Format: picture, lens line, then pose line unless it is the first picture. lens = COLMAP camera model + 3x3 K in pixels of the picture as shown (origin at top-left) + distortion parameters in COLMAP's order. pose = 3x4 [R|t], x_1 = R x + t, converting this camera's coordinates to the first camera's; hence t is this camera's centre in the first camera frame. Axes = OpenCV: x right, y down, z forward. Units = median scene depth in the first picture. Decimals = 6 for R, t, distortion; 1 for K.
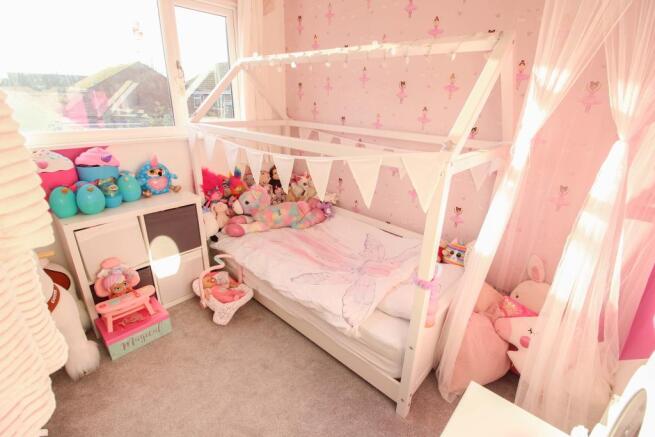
lens RADIAL K [[302.6, 0, 331.7], [0, 302.6, 212.4], [0, 0, 1]] dist [0.000670, -0.011784]
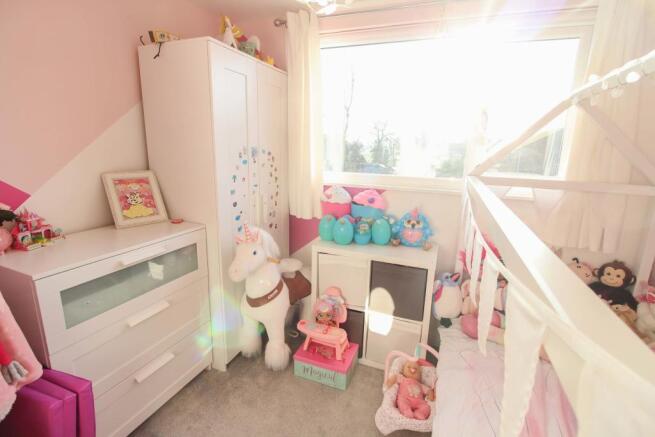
lens RADIAL K [[302.6, 0, 331.7], [0, 302.6, 212.4], [0, 0, 1]] dist [0.000670, -0.011784]
pose [[0.360539, 0.175642, -0.916058, 0.196064], [-0.339759, 0.939368, 0.046390, -0.138756], [0.868663, 0.294513, 0.398354, 0.457359]]
